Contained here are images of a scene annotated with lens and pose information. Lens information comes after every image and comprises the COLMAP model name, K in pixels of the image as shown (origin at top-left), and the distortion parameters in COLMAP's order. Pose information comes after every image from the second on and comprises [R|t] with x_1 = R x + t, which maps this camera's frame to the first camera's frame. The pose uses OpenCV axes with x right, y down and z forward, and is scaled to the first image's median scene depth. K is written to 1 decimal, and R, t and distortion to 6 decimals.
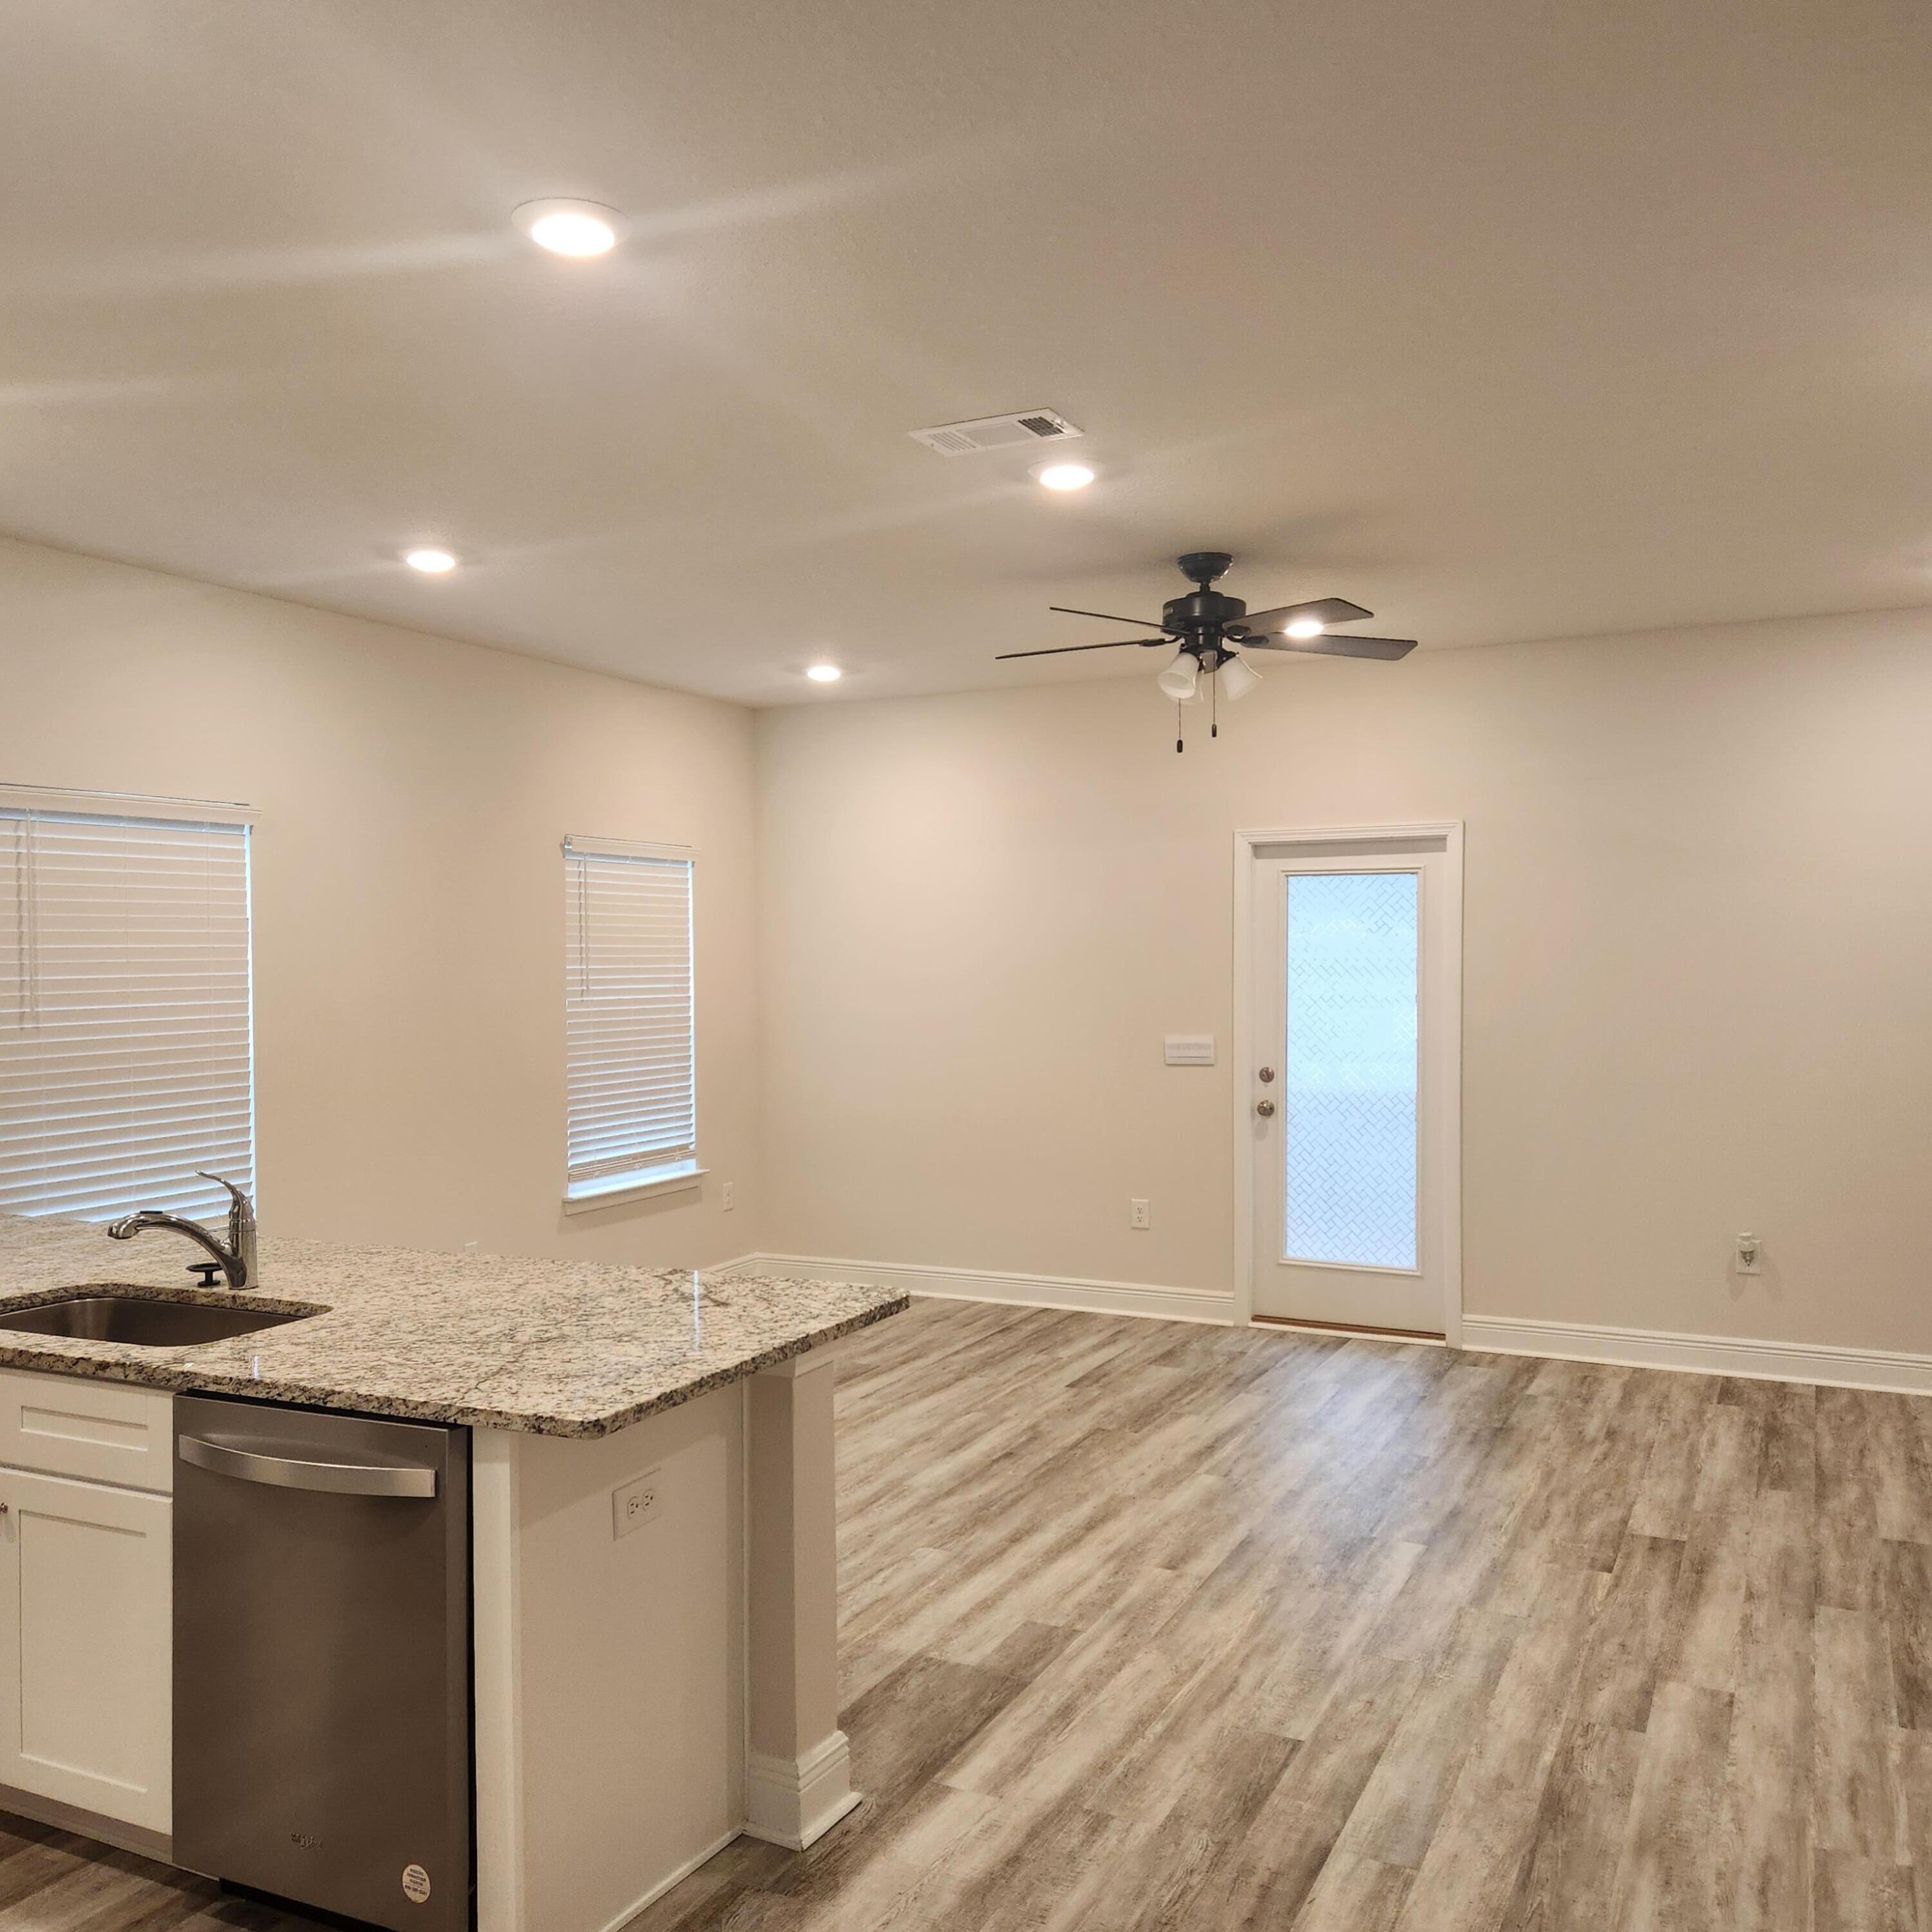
lens RADIAL K [[1687.0, 0, 953.5], [0, 1687.0, 980.7], [0, 0, 1]] dist [0.092871, -0.087785]
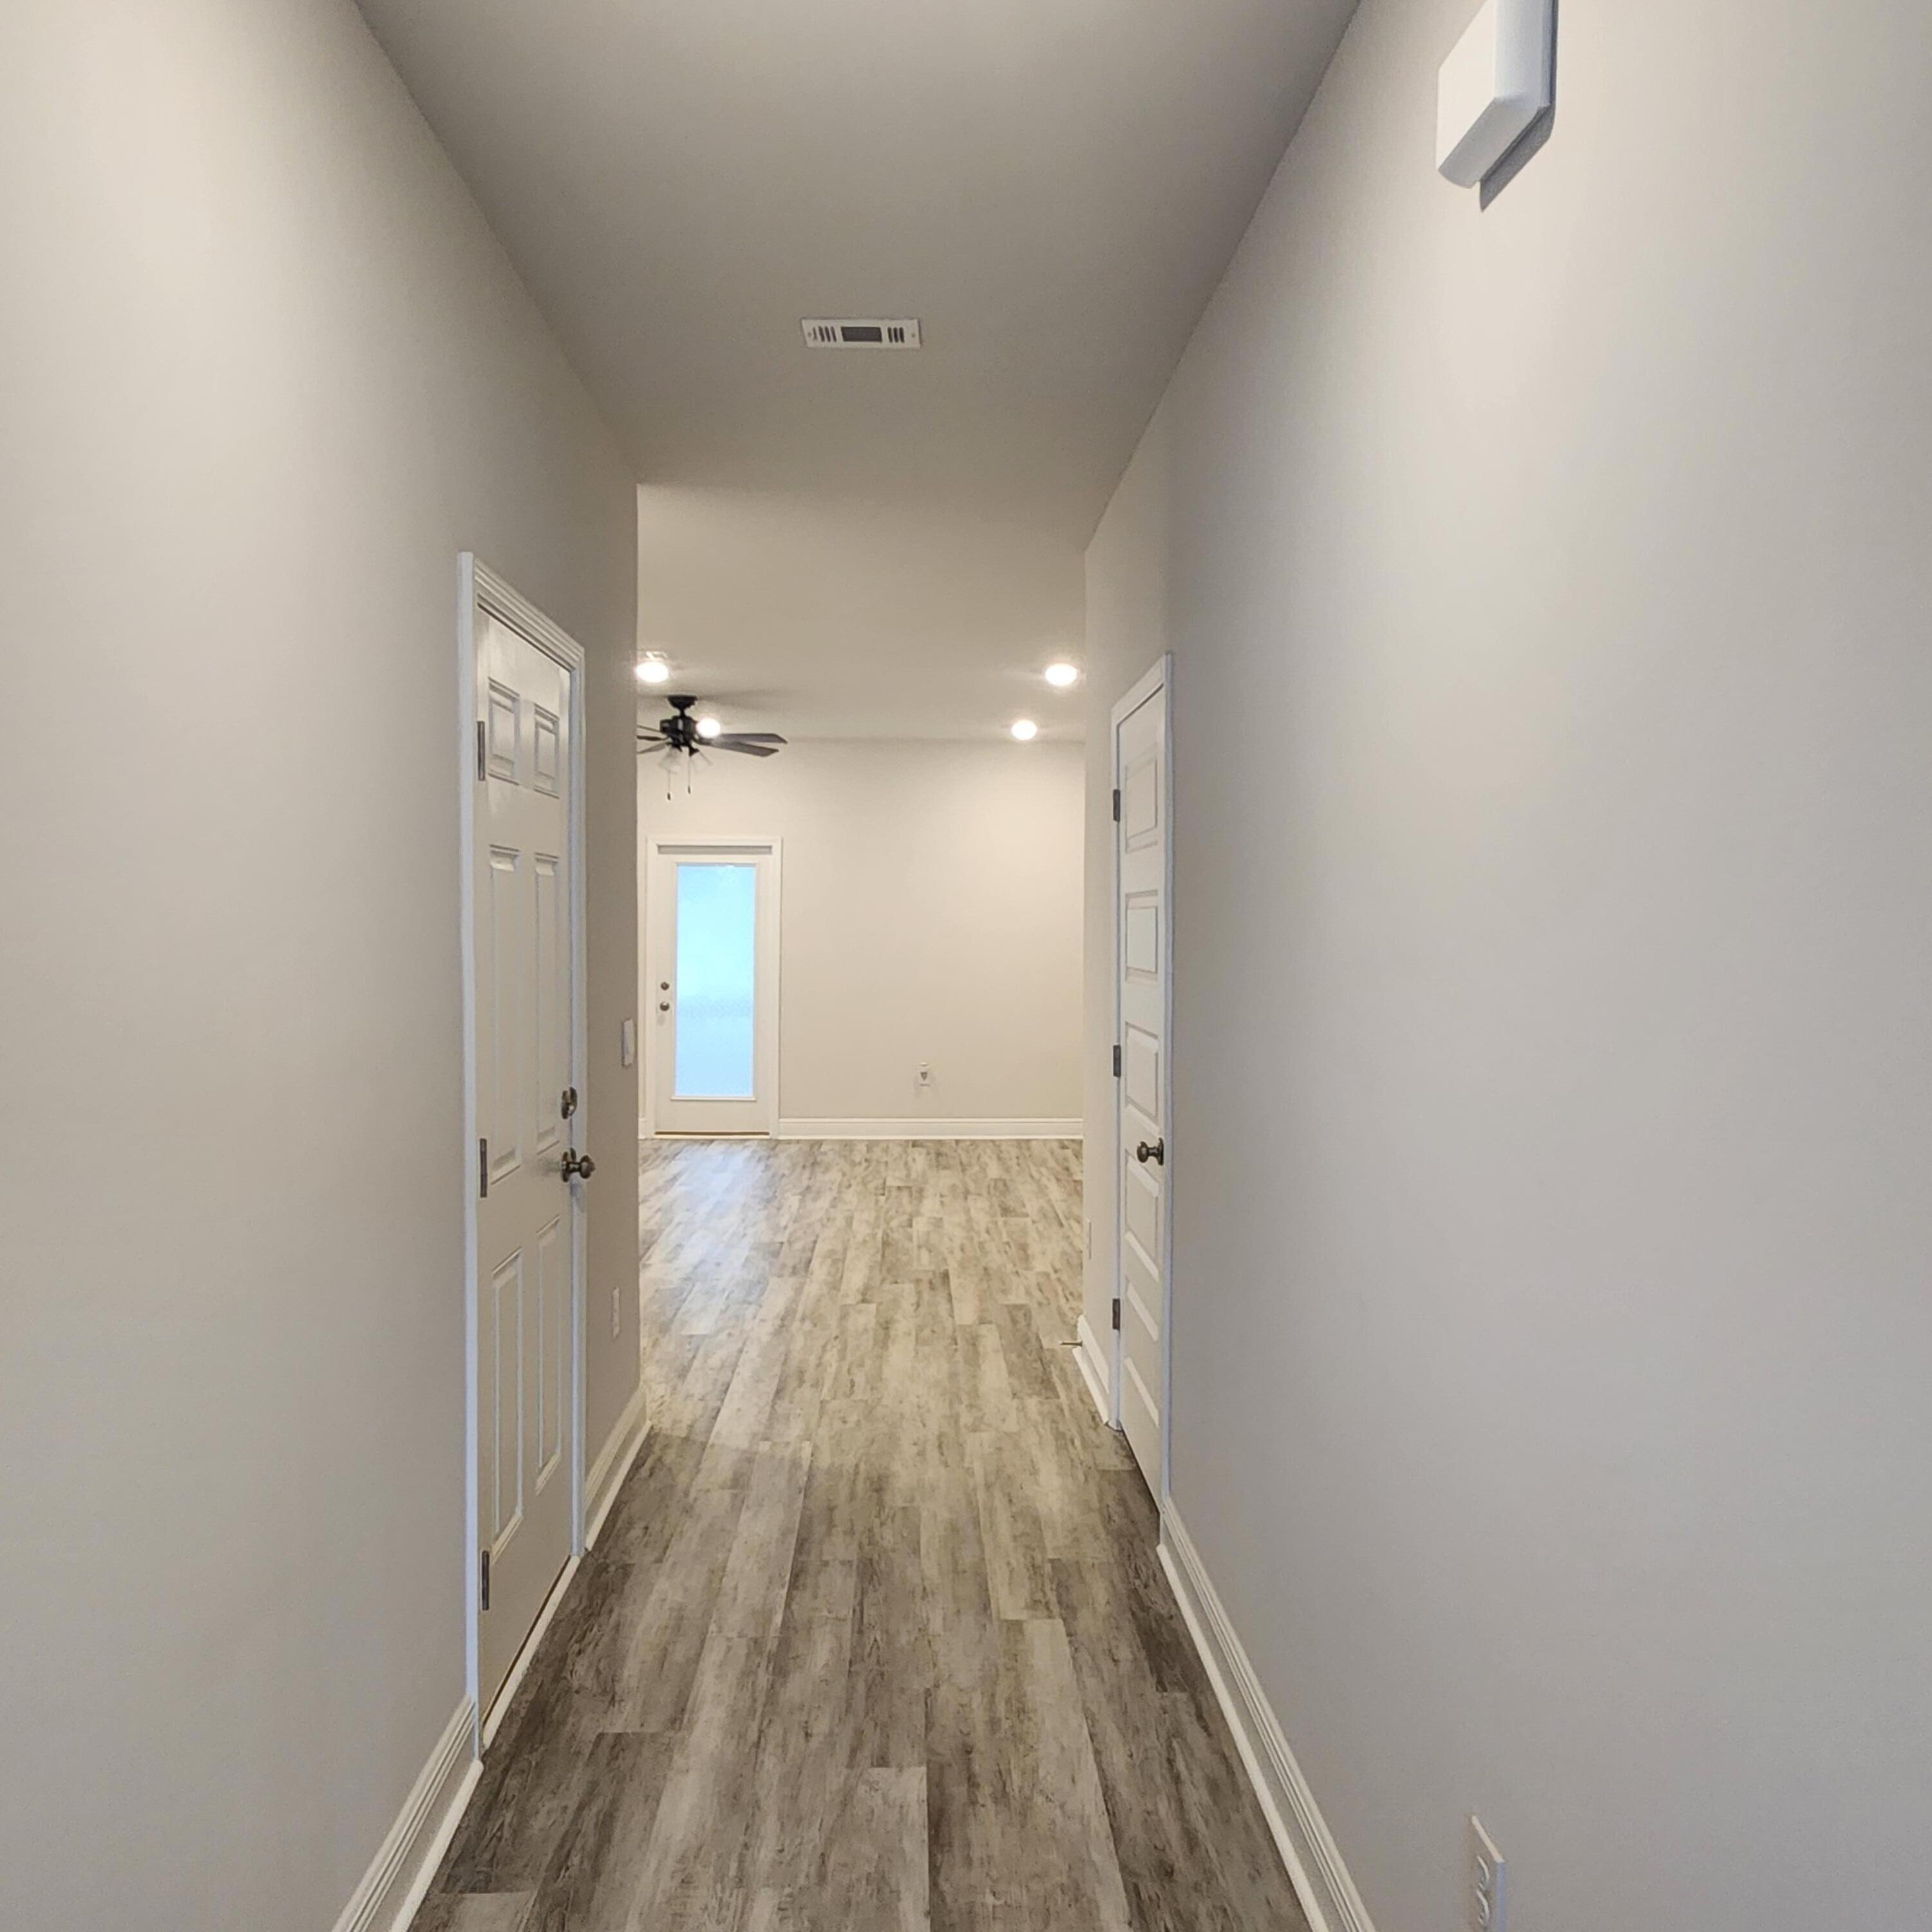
lens RADIAL K [[1573.8, 0, 966.0], [0, 1573.8, 966.0], [0, 0, 1]] dist [-0.004388, -0.000588]
pose [[0.876016, -0.000594, 0.482282, -0.485841], [-0.003565, 0.999964, 0.007708, 0.038545], [-0.482269, -0.008471, 0.875982, -0.789118]]
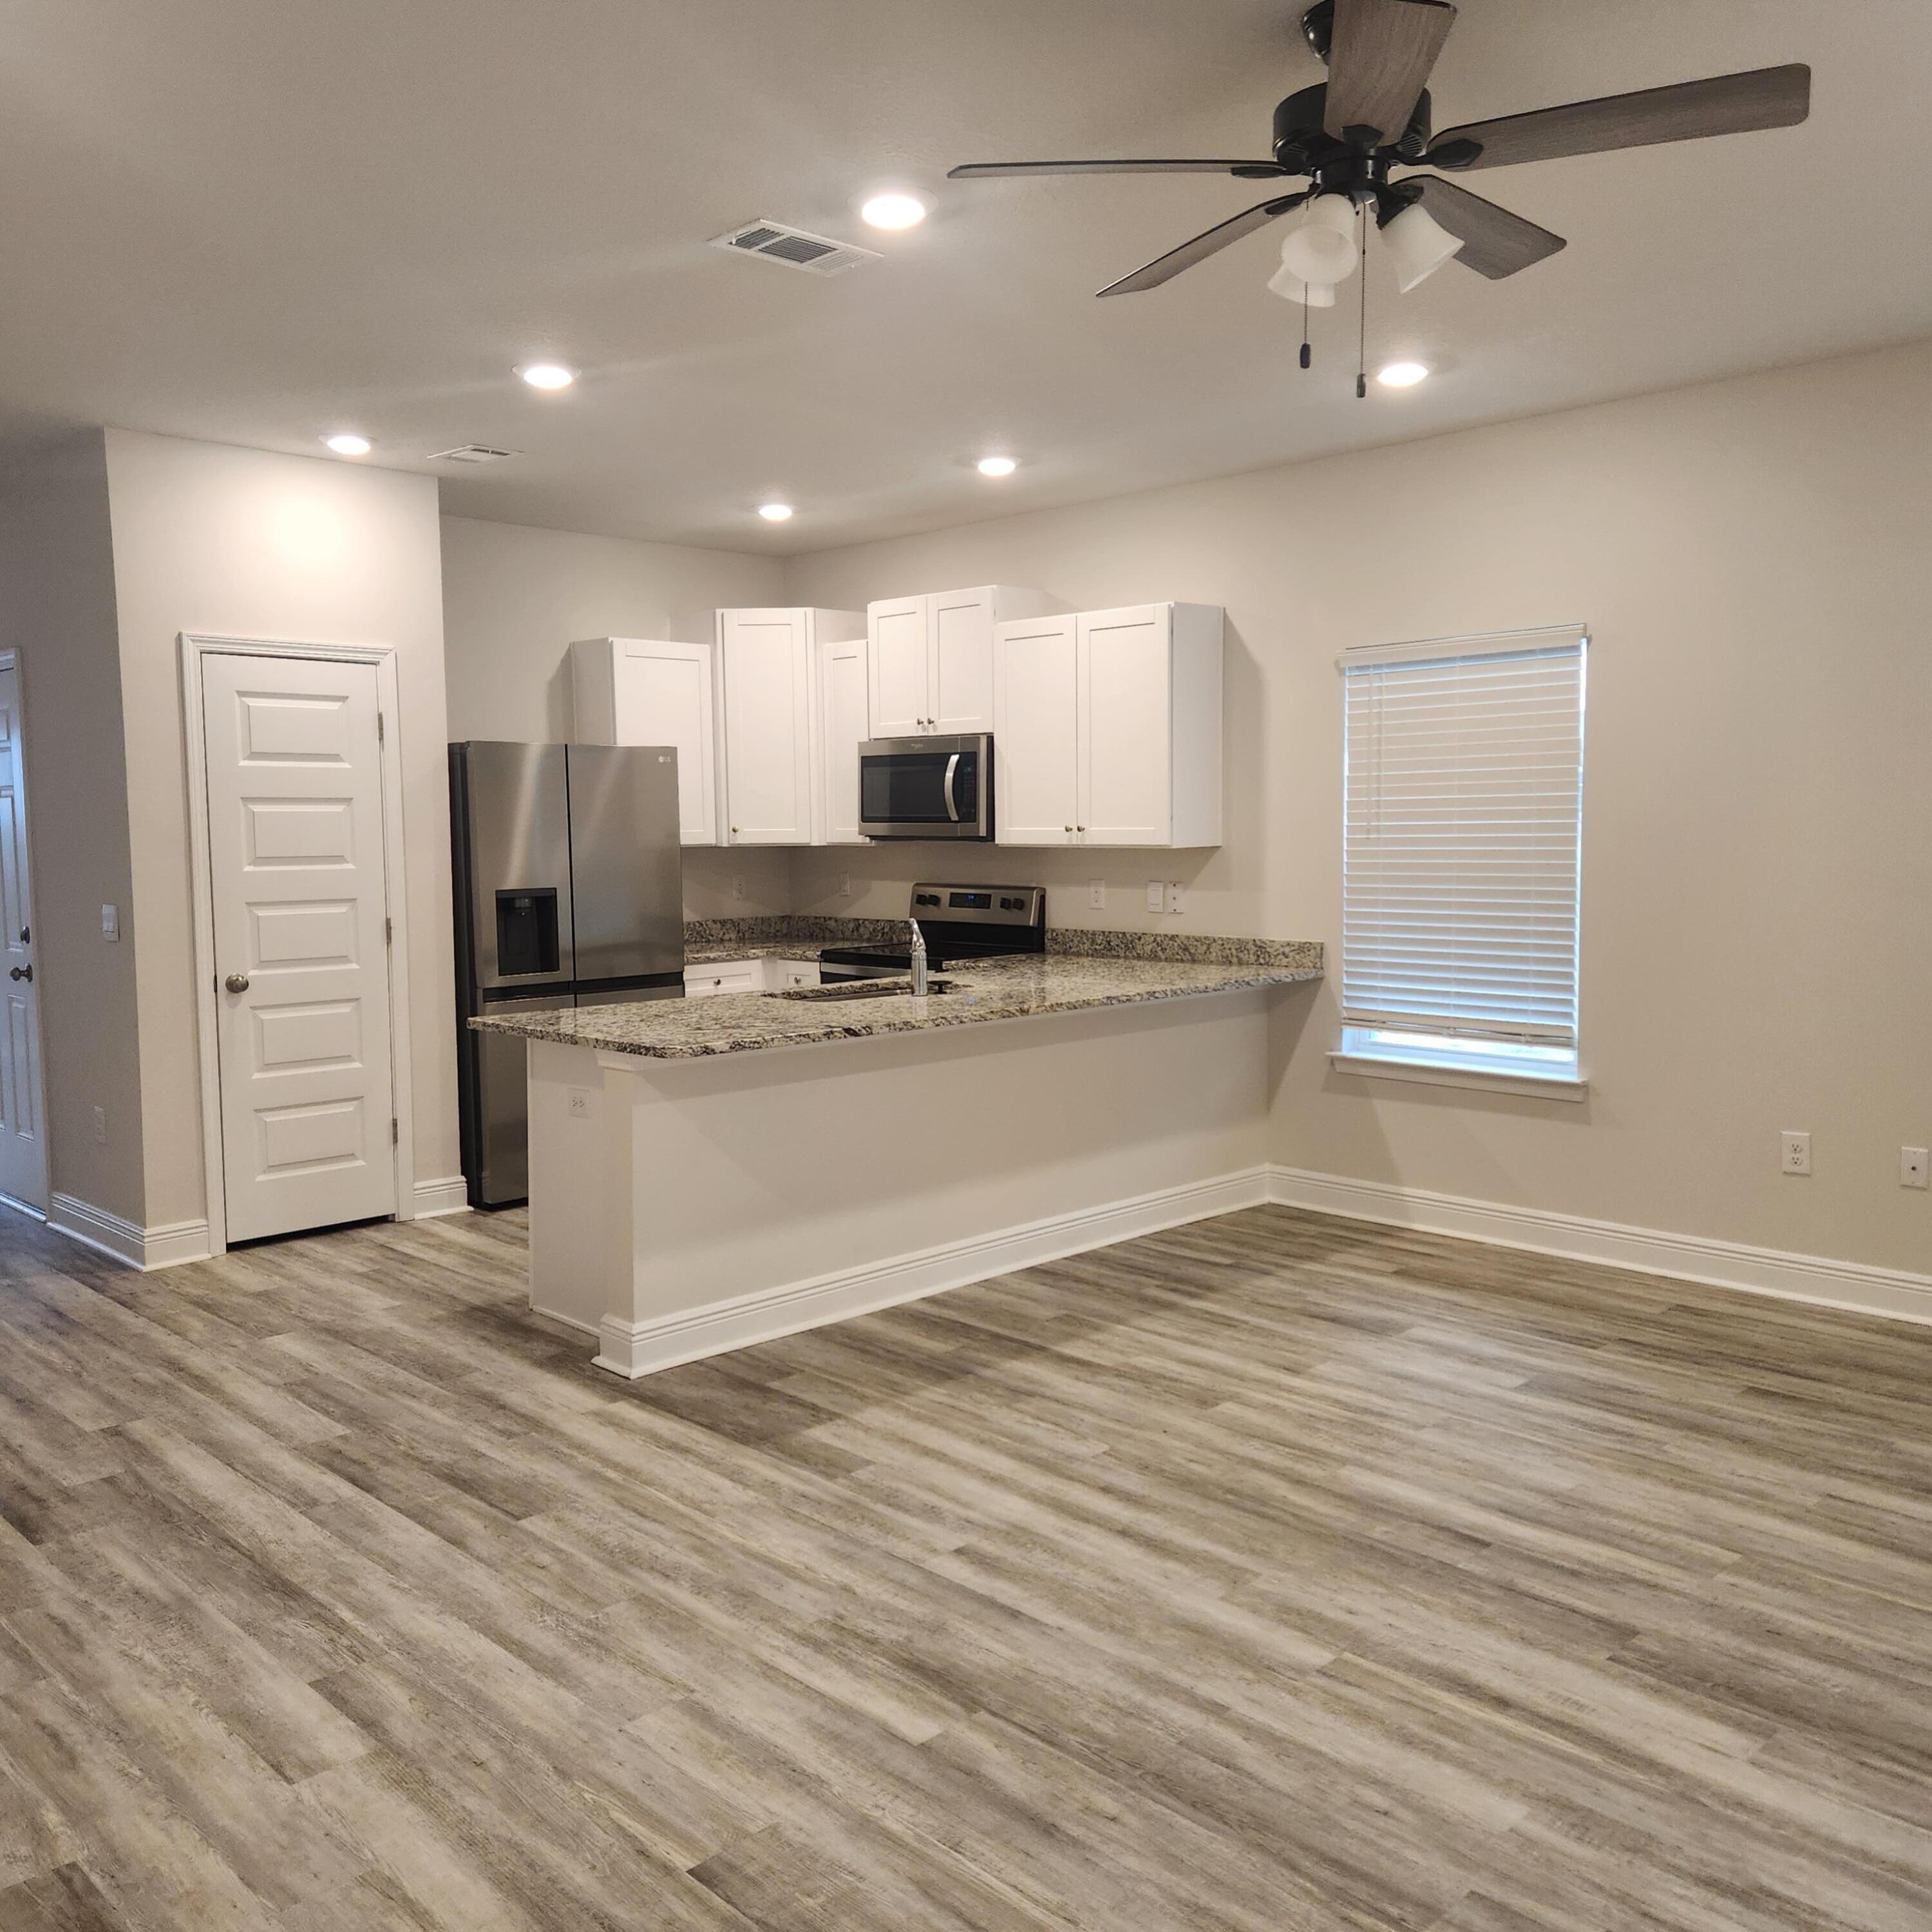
lens RADIAL K [[1687.0, 0, 953.5], [0, 1687.0, 980.7], [0, 0, 1]] dist [0.092871, -0.087785]
pose [[-0.324958, 0.104895, -0.939893, 0.855774], [-0.001178, 0.993784, 0.111317, -0.008253], [0.945728, 0.037281, -0.322815, 1.256810]]
